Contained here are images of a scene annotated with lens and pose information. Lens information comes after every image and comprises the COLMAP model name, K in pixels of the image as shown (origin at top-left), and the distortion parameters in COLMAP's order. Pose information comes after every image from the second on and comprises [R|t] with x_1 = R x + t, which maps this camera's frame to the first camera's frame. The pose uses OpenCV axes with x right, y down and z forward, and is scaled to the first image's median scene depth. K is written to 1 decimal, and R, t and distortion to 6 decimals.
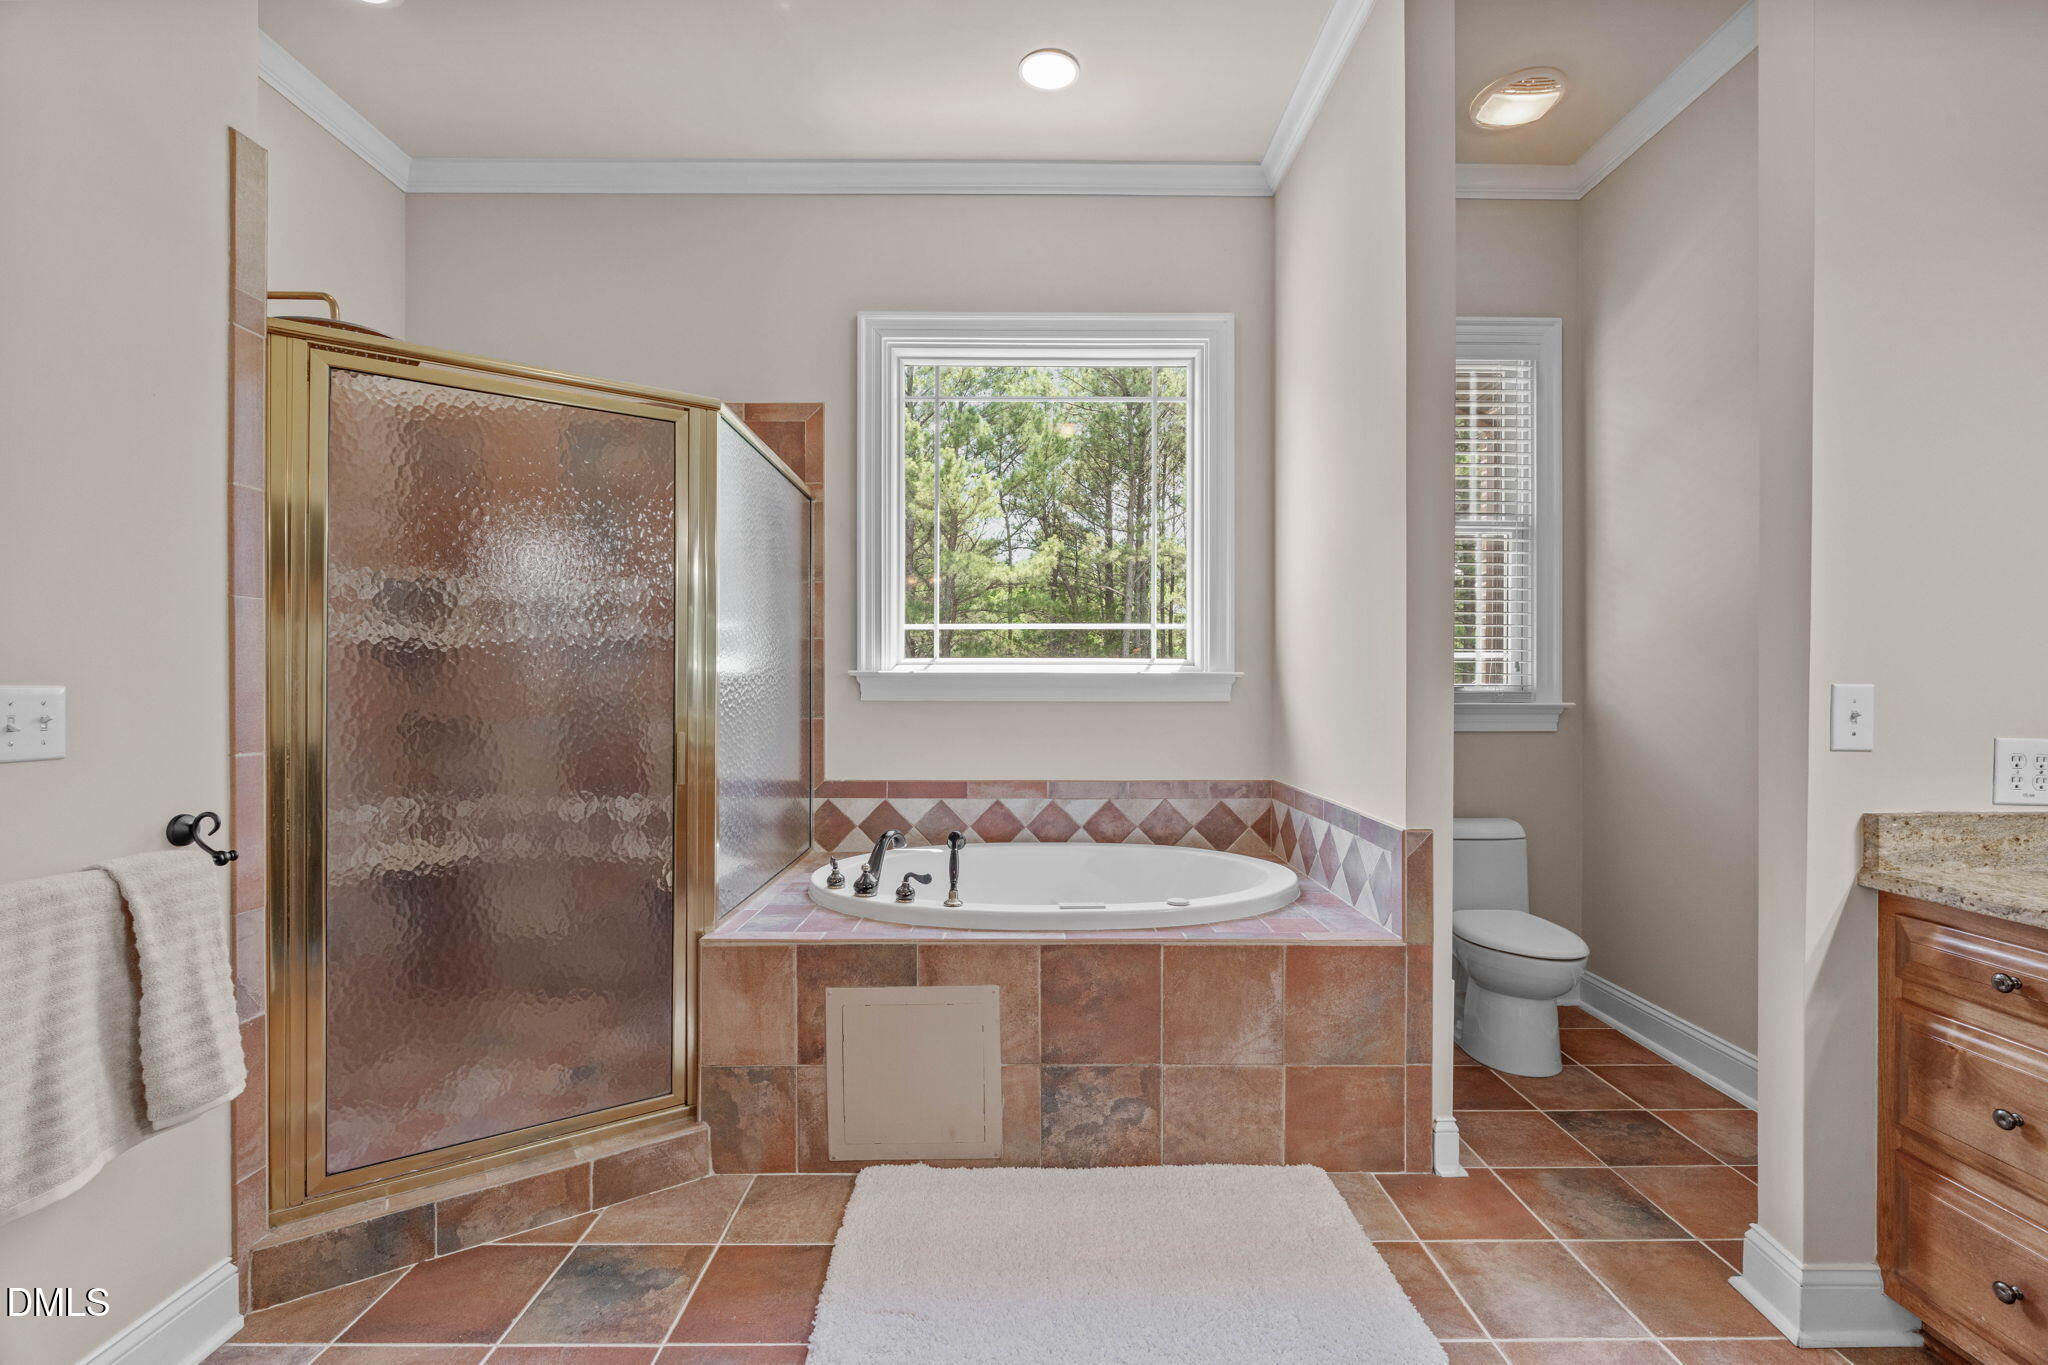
lens RADIAL K [[926.4, 0, 1031.8], [0, 926.4, 687.5], [0, 0, 1]] dist [0.003885, 0.000638]
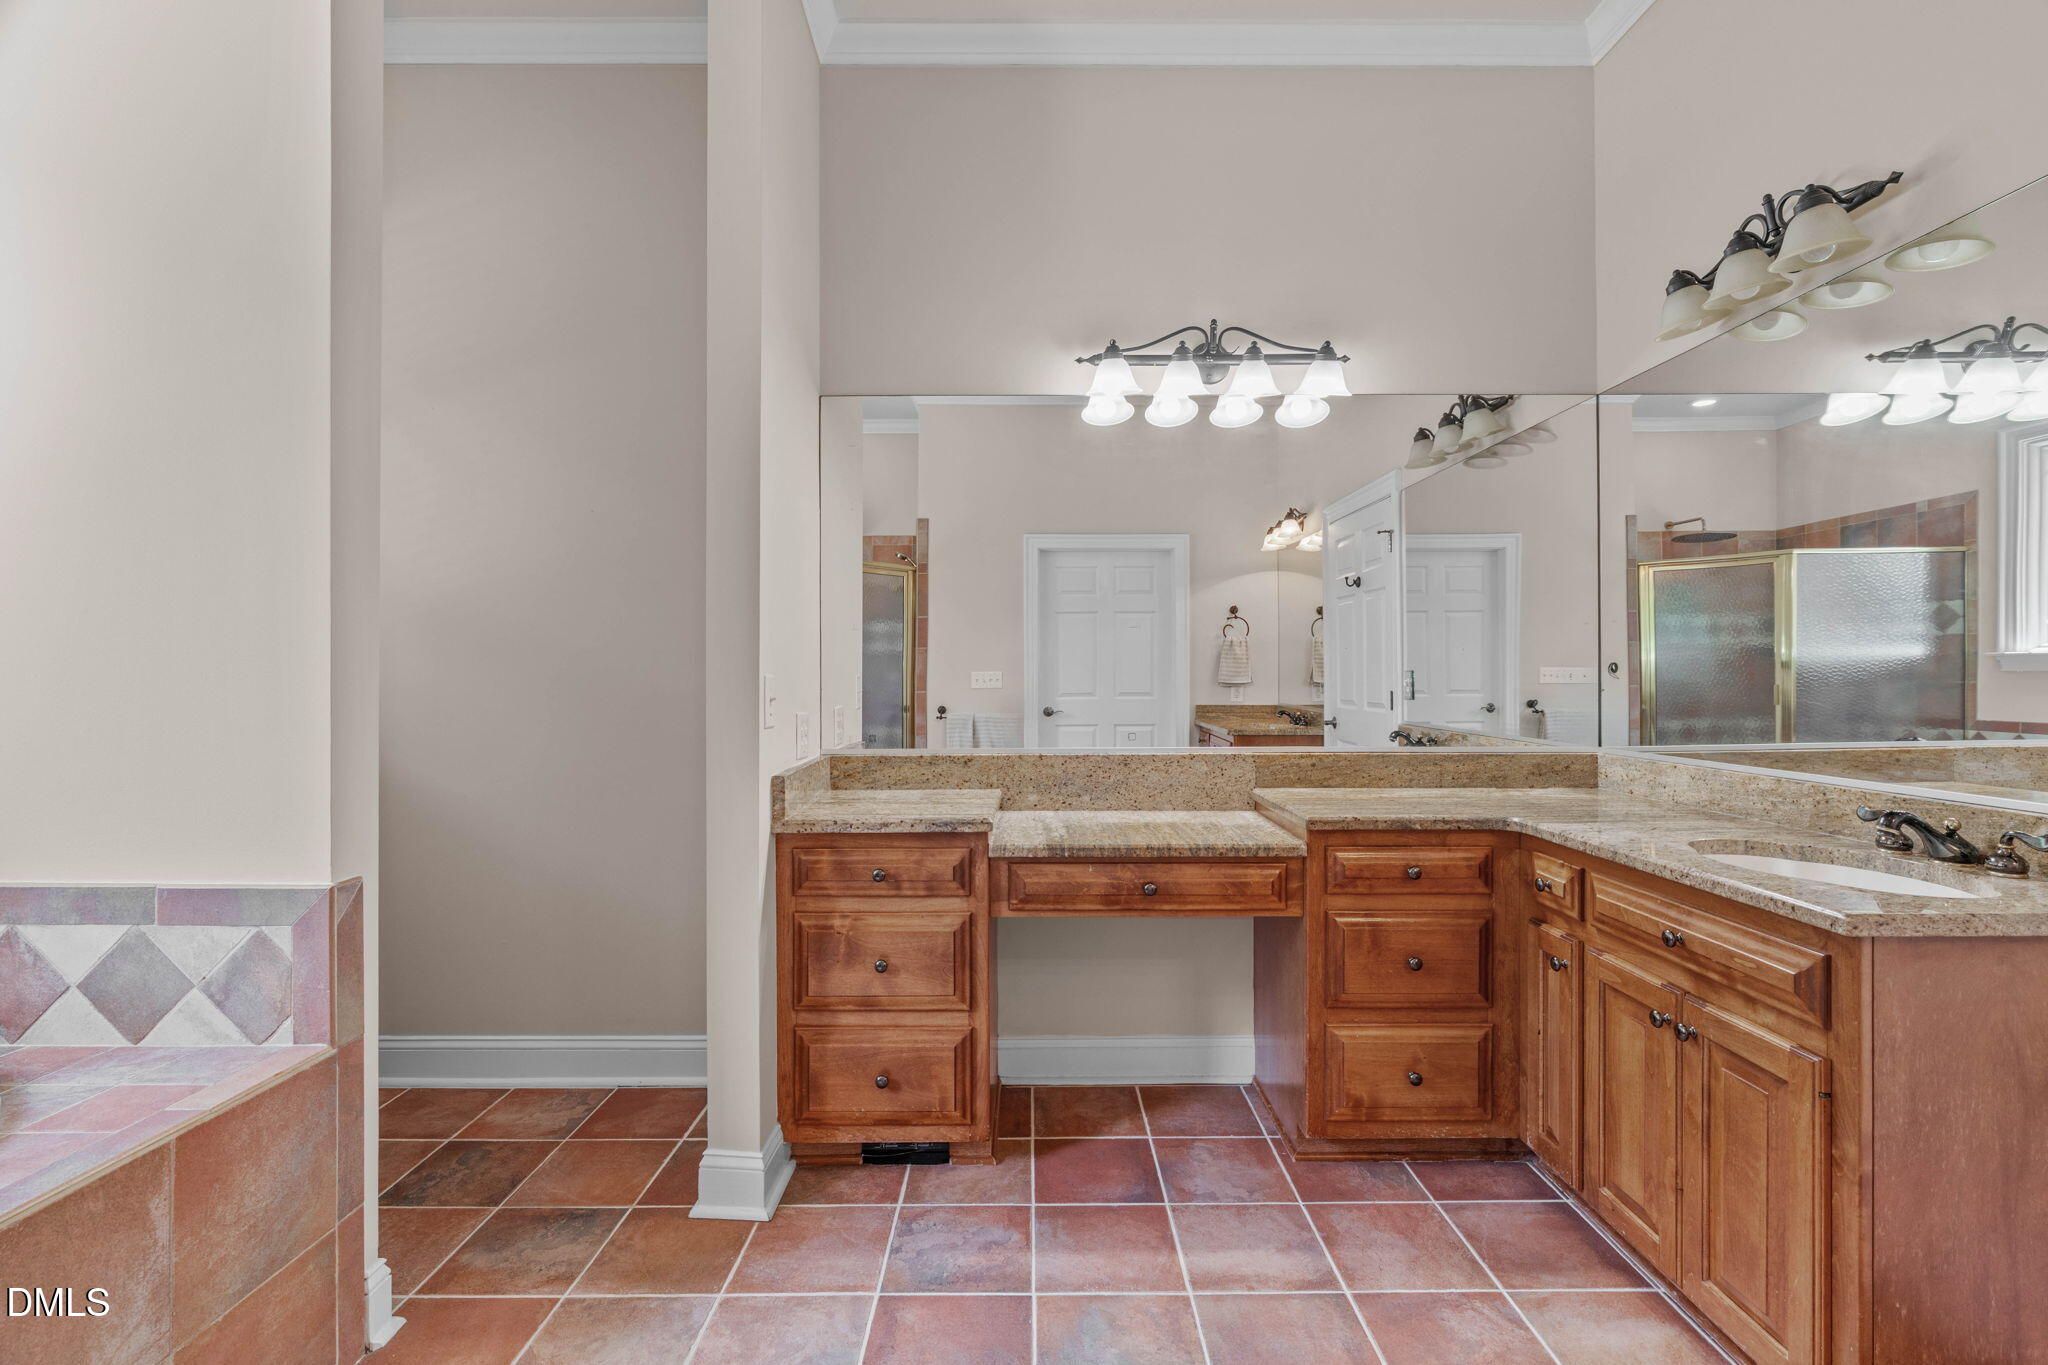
lens RADIAL K [[926.4, 0, 1029.1], [0, 926.4, 675.6], [0, 0, 1]] dist [0.003885, 0.000638]
pose [[0.019020, 0.002175, 0.999817, -0.288909], [0.004256, 0.999988, -0.002256, 0.000661], [-0.999810, 0.004298, 0.019011, 0.480188]]
